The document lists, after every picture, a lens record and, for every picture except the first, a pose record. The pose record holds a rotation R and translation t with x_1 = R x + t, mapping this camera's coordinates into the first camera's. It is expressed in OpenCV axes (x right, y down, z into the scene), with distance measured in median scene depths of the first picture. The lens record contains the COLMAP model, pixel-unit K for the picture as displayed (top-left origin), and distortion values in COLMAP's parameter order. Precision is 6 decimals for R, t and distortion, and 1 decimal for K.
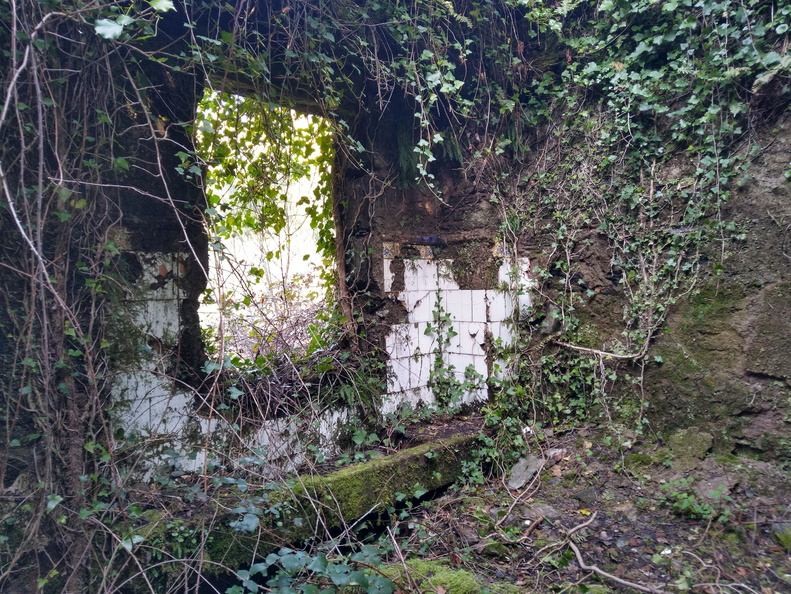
lens RADIAL K [[600.8, 0, 400.0], [0, 600.8, 292.1], [0, 0, 1]] dist [0.034152, -0.045388]
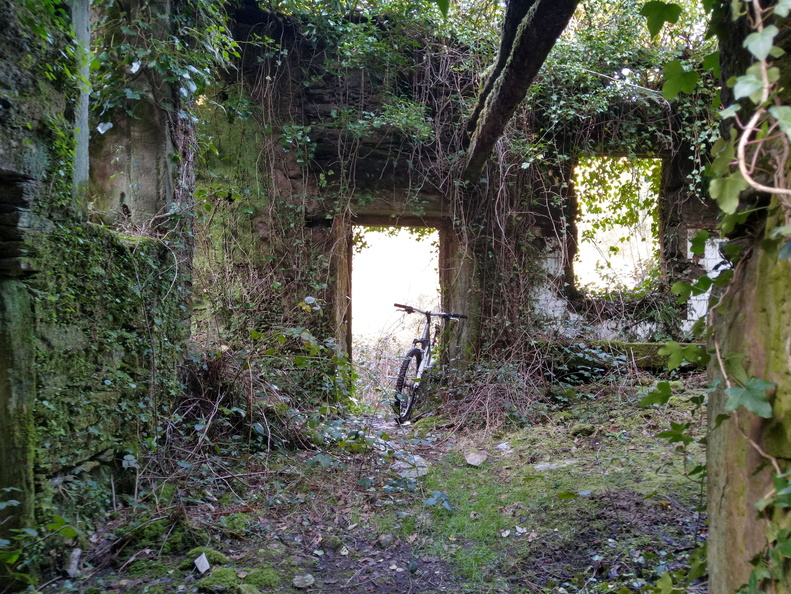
lens RADIAL K [[600.8, 0, 400.0], [0, 600.8, 292.1], [0, 0, 1]] dist [0.034152, -0.045388]
pose [[0.739734, 0.026211, -0.672388, 0.619612], [-0.029365, 0.999547, 0.006659, 0.126421], [0.672258, 0.014819, 0.740169, -0.937190]]
